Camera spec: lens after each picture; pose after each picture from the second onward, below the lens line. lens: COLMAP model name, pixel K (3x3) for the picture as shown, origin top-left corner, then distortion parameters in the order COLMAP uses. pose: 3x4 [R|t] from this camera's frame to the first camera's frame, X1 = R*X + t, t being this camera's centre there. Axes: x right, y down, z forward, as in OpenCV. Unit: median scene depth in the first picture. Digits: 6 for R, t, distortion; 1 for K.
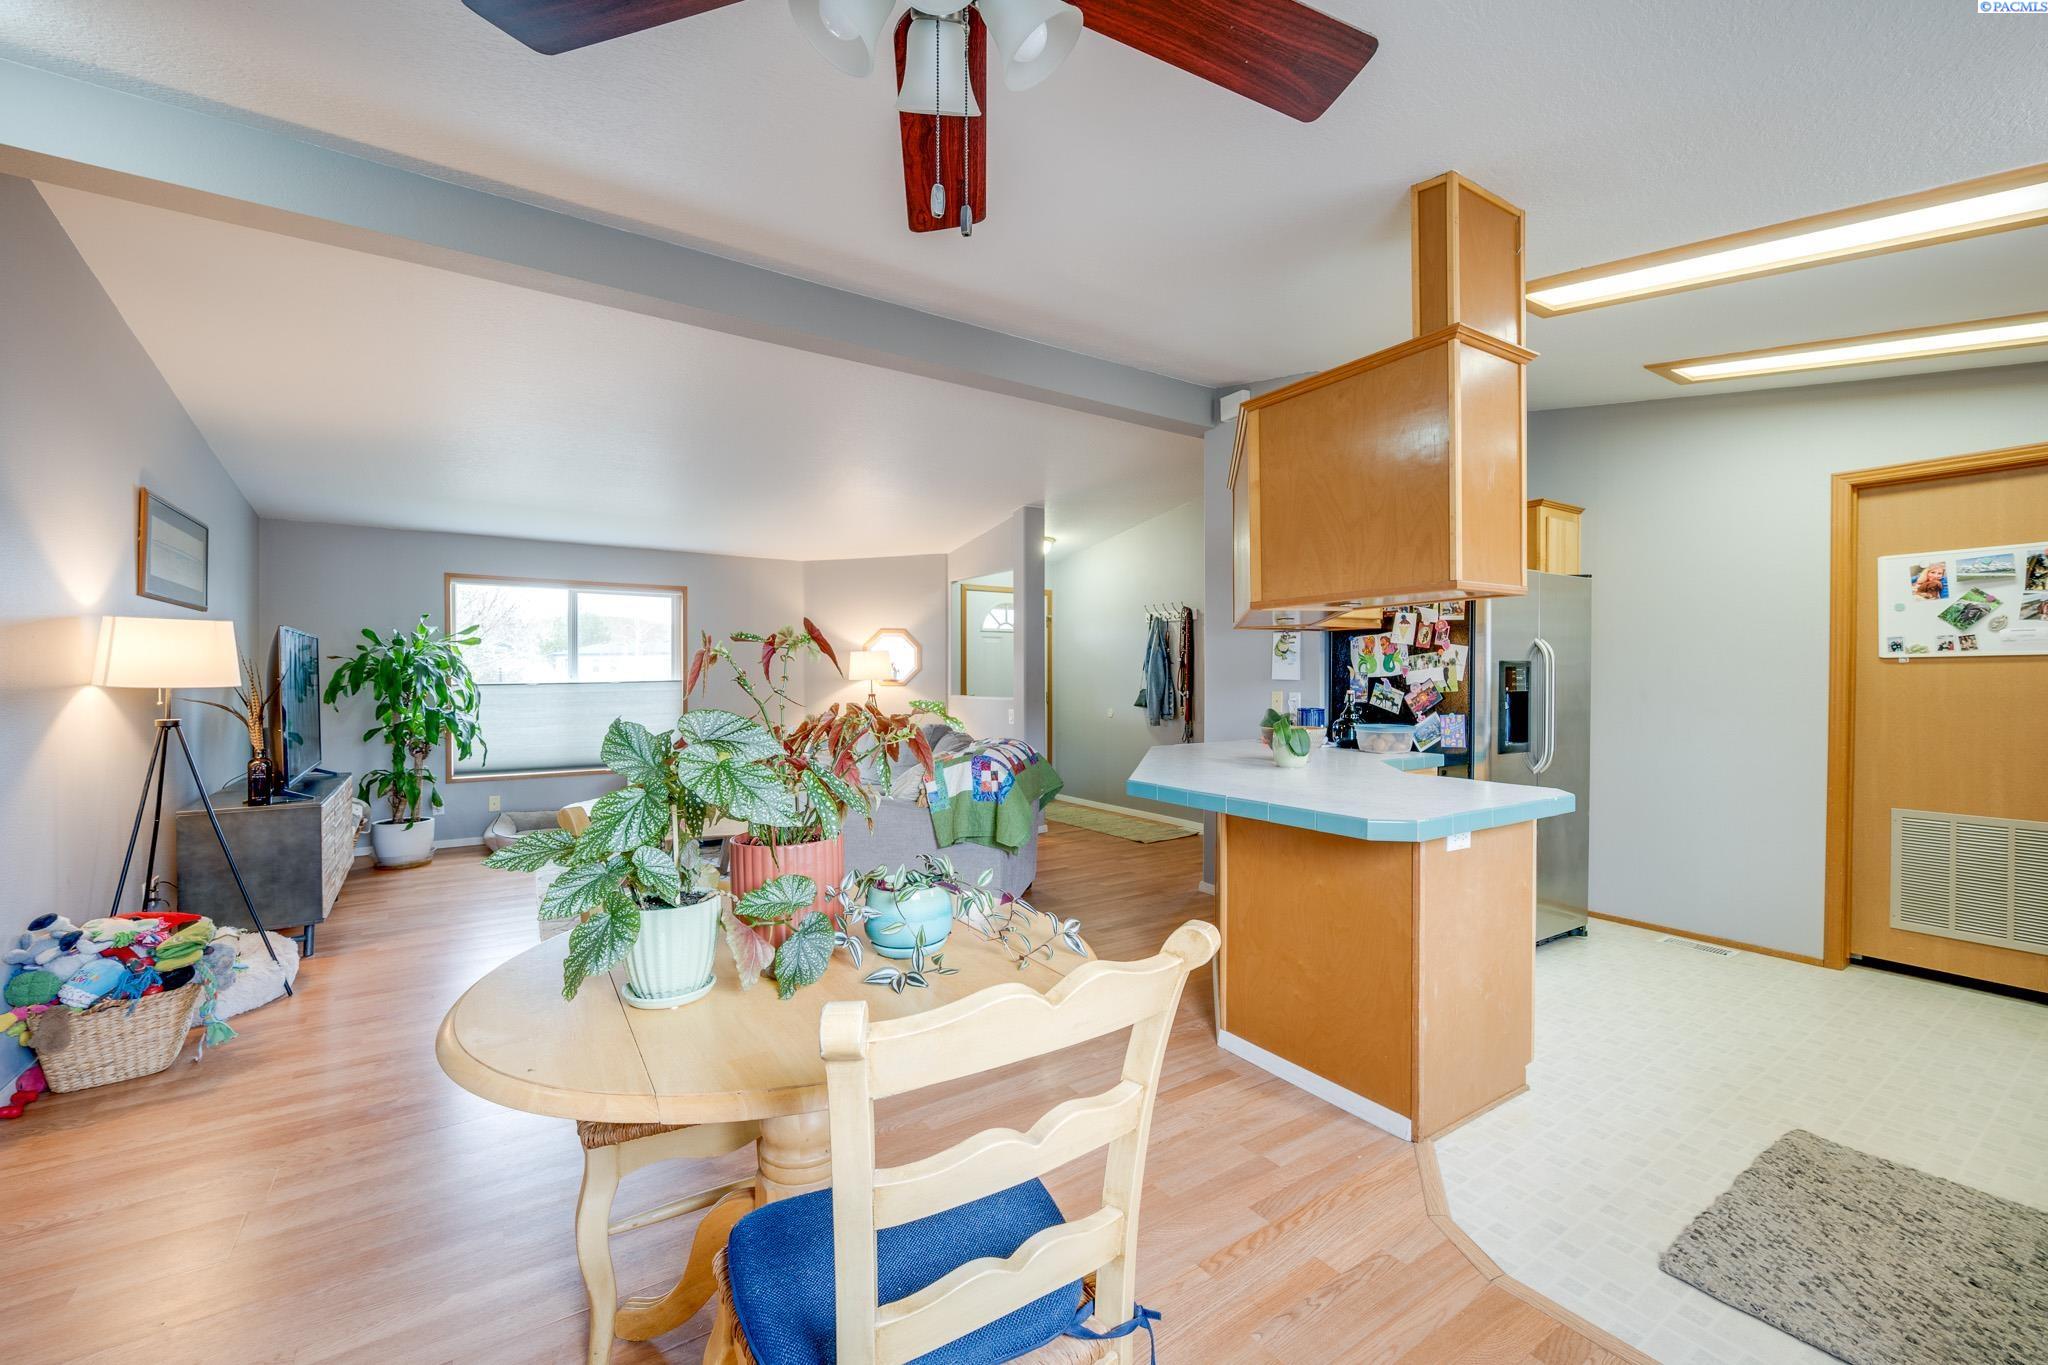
lens RADIAL K [[836.7, 0, 1025.6], [0, 836.7, 680.0], [0, 0, 1]] dist [0.001546, -0.000961]
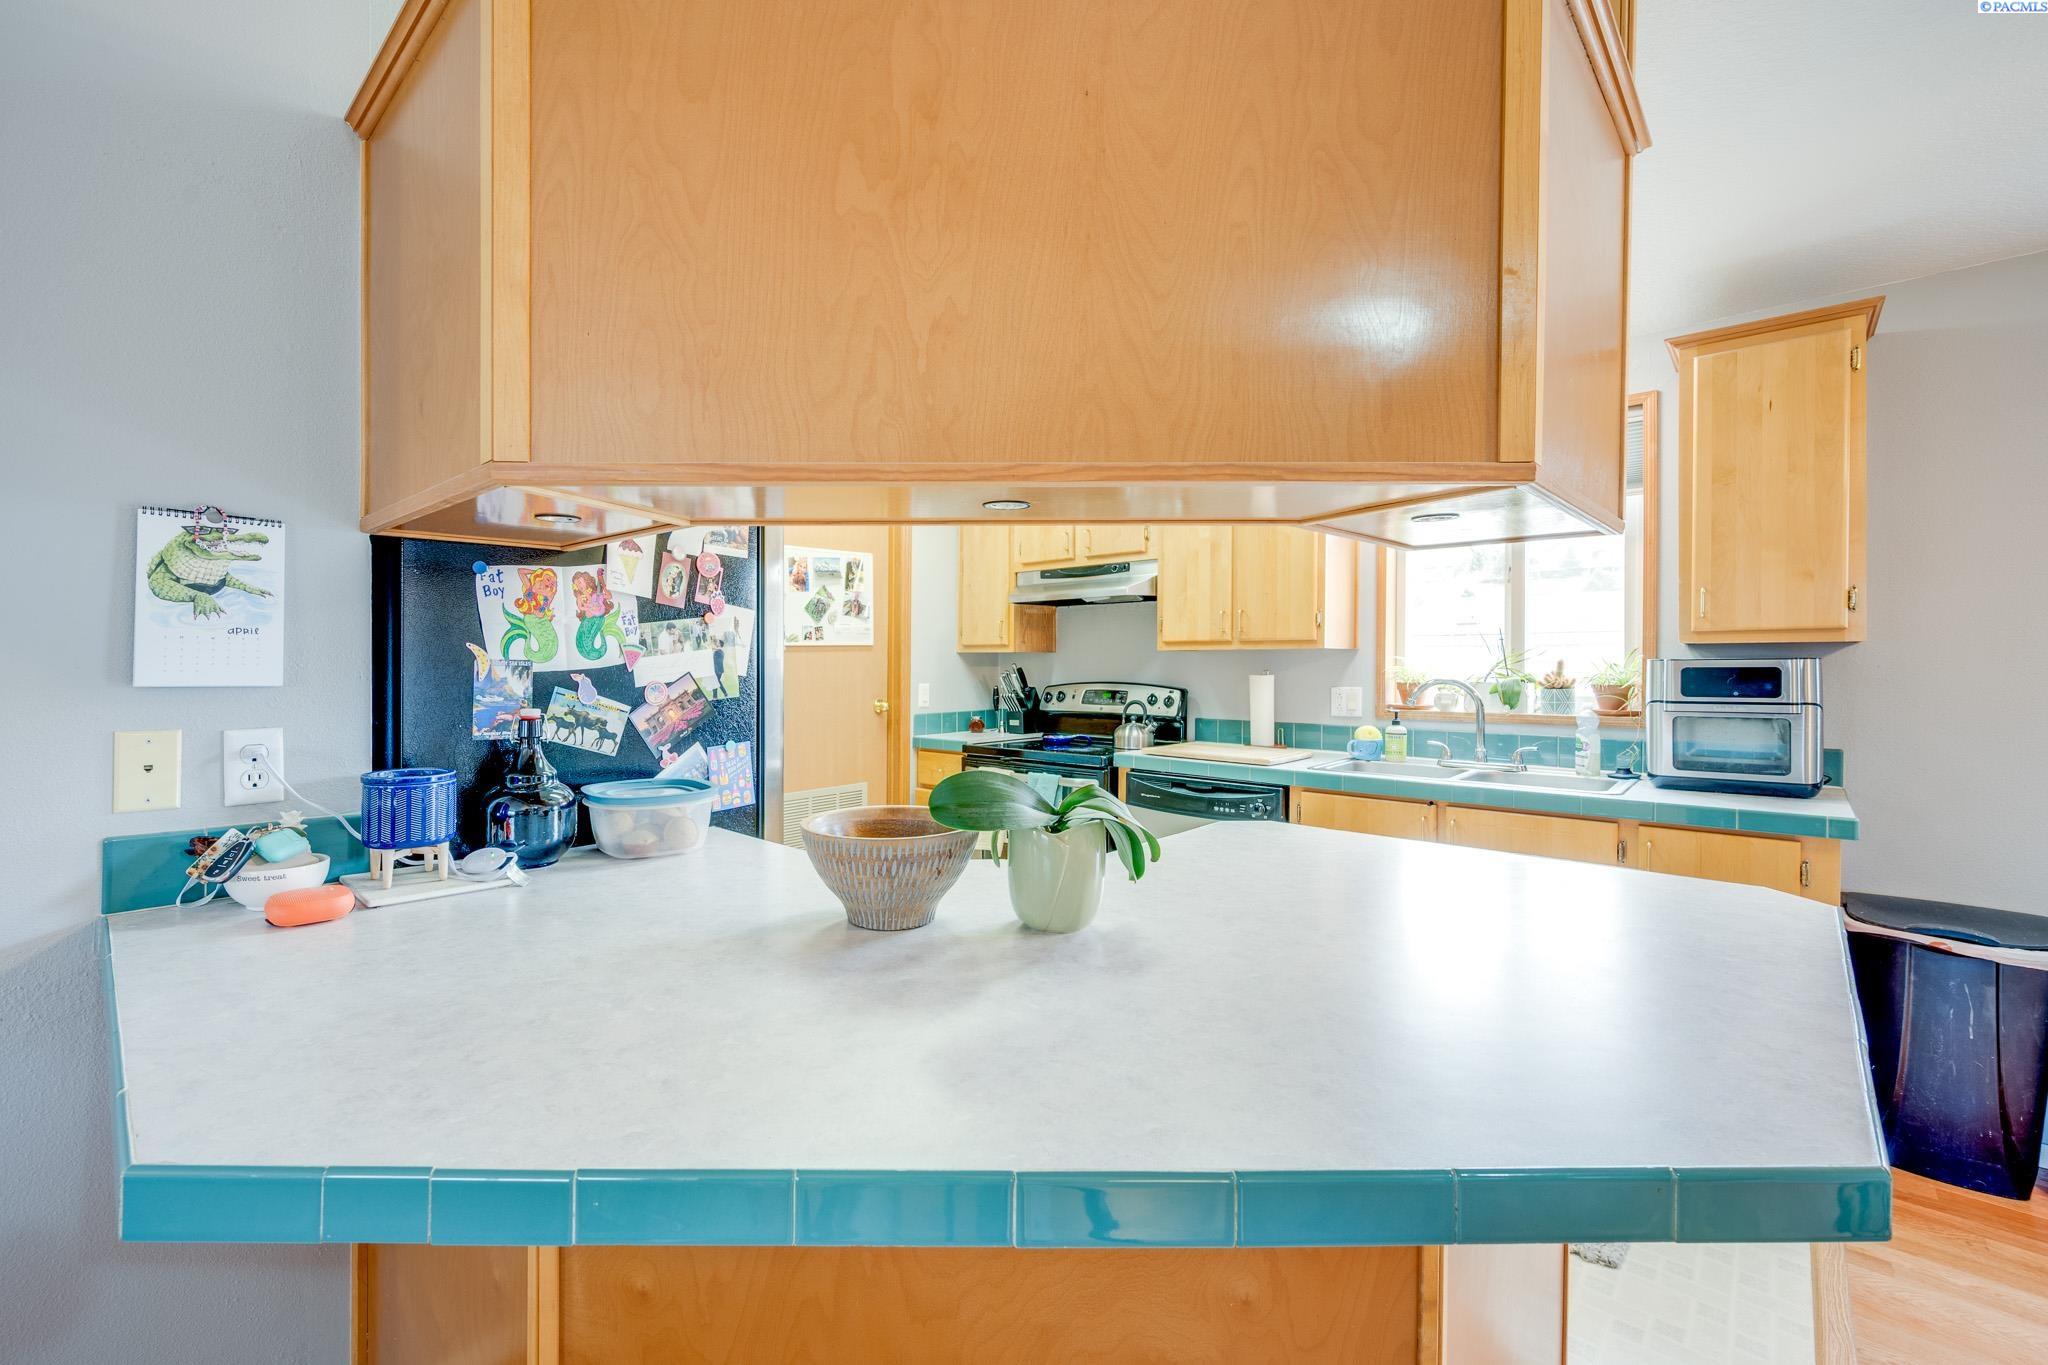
lens RADIAL K [[864.1, 0, 967.2], [0, 864.1, 666.5], [0, 0, 1]] dist [0.001129, 0.001499]
pose [[-0.208714, -0.006368, 0.977956, -0.028314], [0.011181, 0.999898, 0.008897, -0.007657], [-0.977913, 0.012791, -0.208622, 0.908378]]
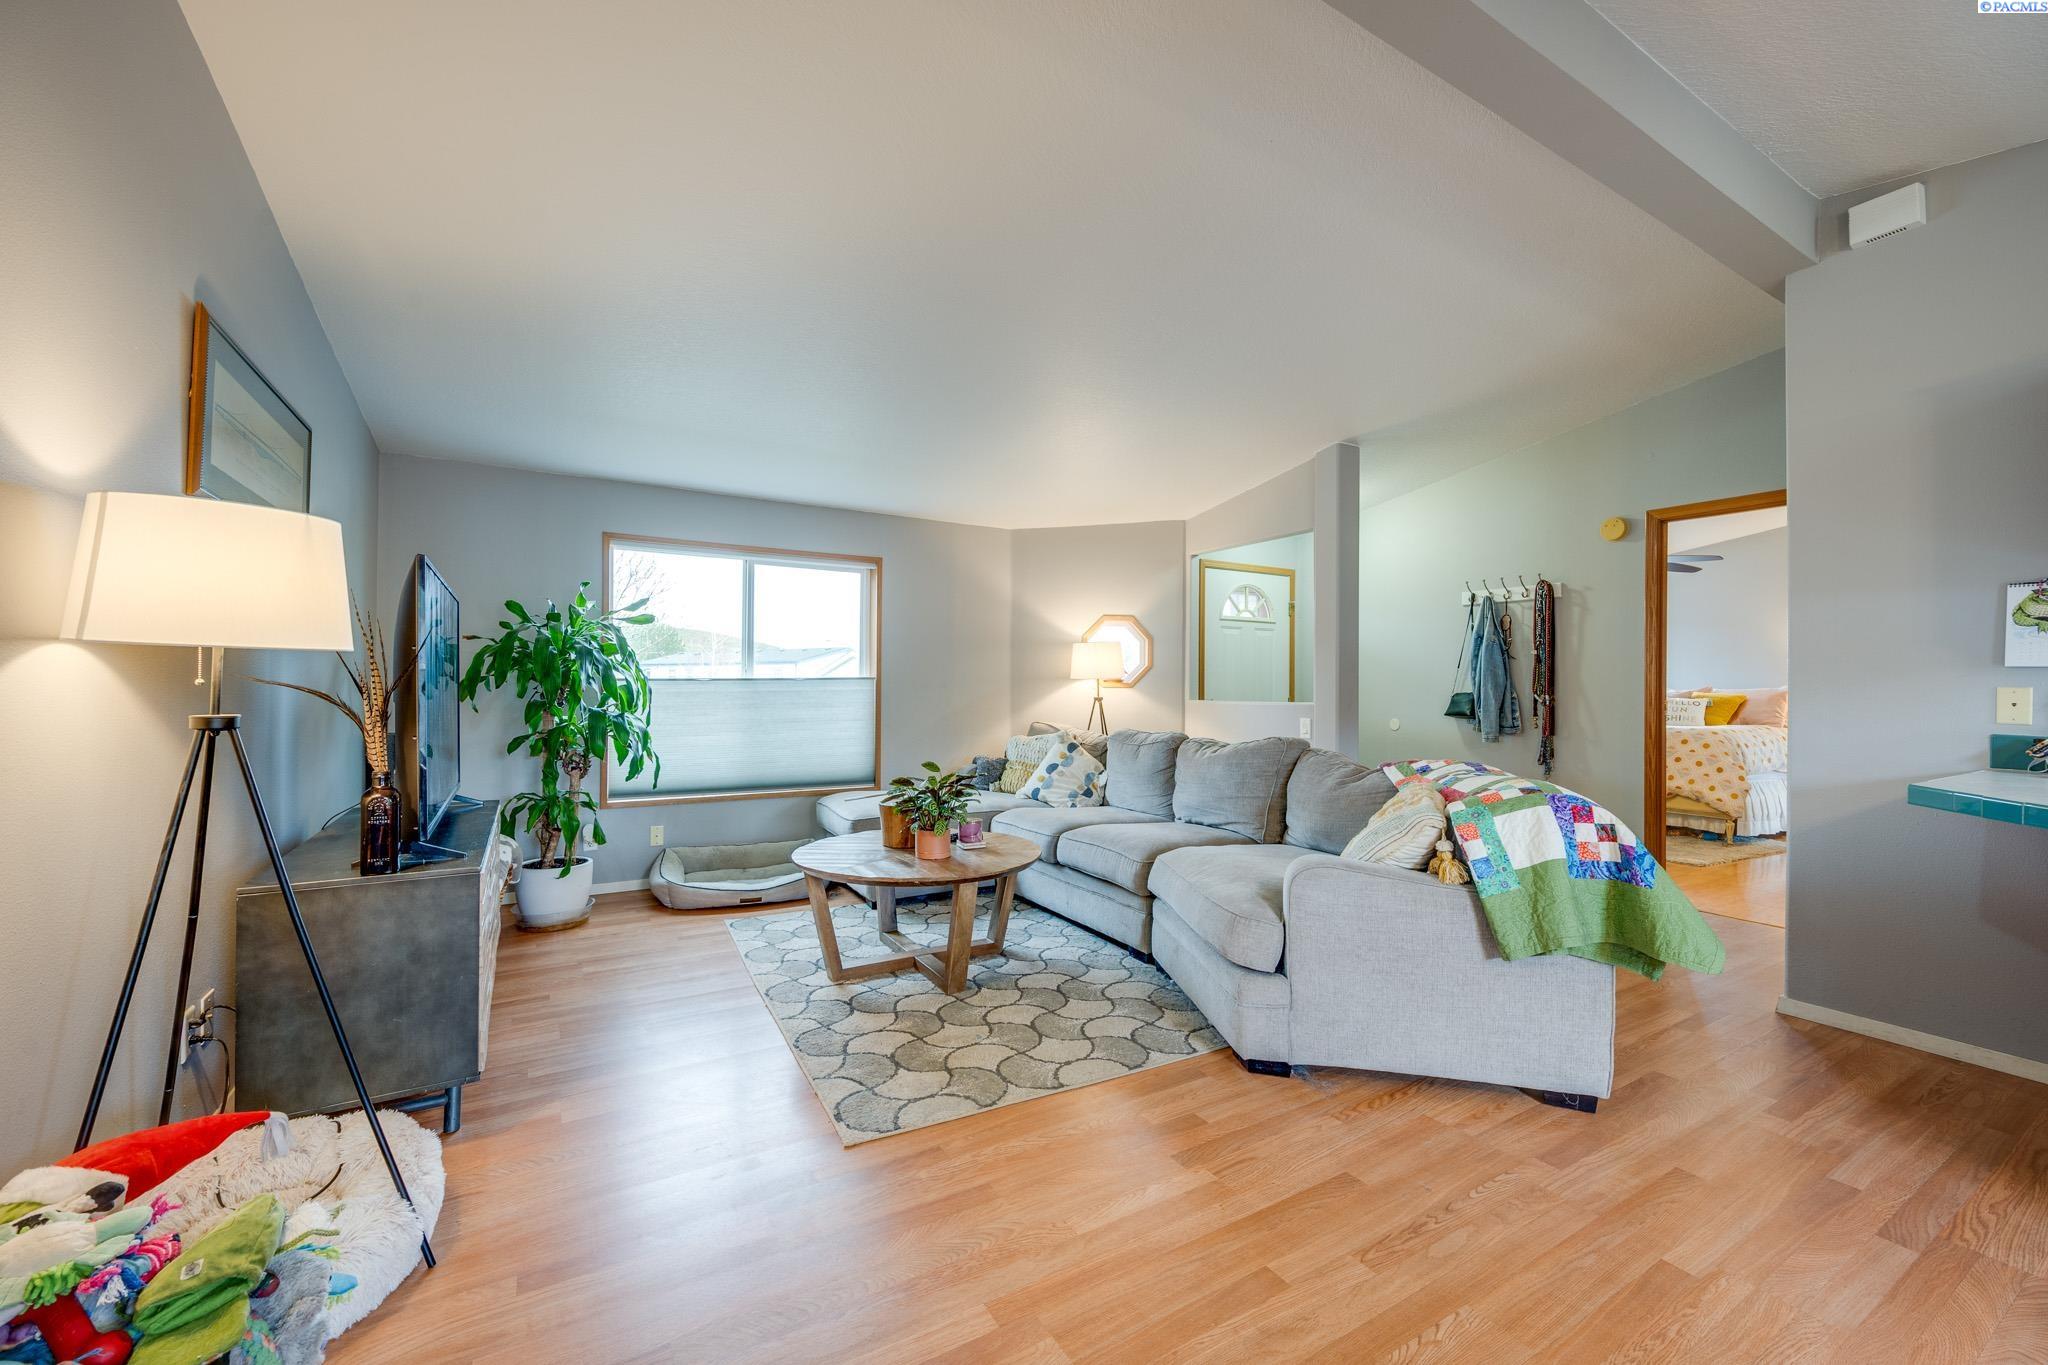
lens RADIAL K [[836.7, 0, 1005.0], [0, 836.7, 675.0], [0, 0, 1]] dist [0.001546, -0.000961]
pose [[0.995884, 0.003756, -0.090559, -0.385917], [-0.005605, 0.999781, -0.020171, 0.023285], [0.090463, 0.020595, 0.995687, 0.411425]]
